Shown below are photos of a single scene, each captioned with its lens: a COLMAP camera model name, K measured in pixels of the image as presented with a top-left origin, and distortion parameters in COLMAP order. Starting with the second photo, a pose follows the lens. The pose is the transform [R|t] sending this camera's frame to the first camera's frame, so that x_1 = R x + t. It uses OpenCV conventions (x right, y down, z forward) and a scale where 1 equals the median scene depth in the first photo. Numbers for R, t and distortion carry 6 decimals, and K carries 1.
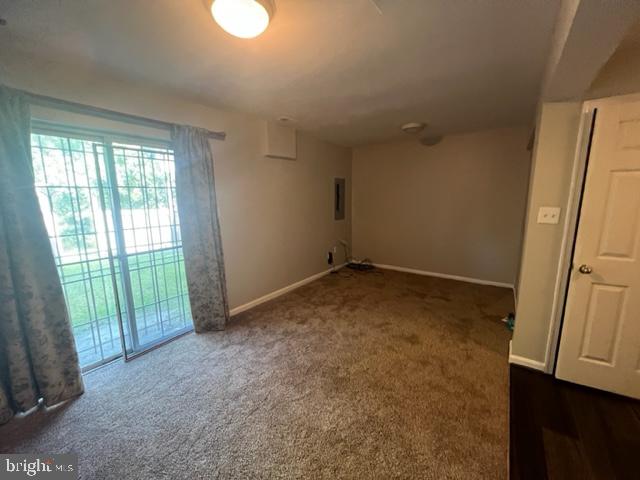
lens RADIAL K [[257.1, 0, 320.0], [0, 257.1, 240.0], [0, 0, 1]] dist [-0.000864, -0.000258]
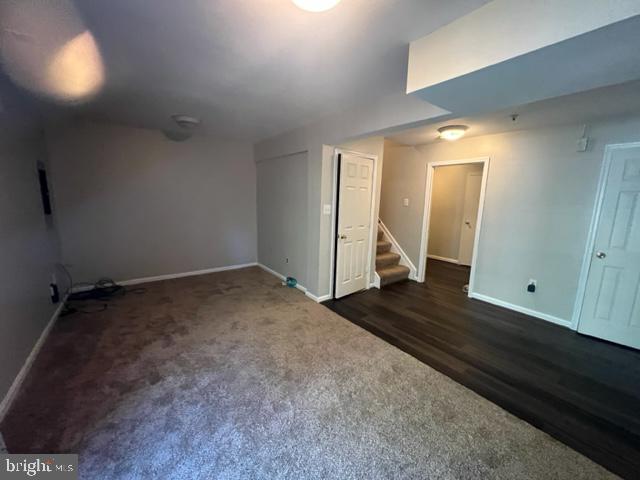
lens RADIAL K [[257.1, 0, 320.0], [0, 257.1, 240.0], [0, 0, 1]] dist [-0.000864, -0.000258]
pose [[0.299087, -0.148918, 0.942534, -0.535715], [0.132453, 0.984664, 0.113544, -0.064156], [-0.944988, 0.090882, 0.314225, 0.347894]]
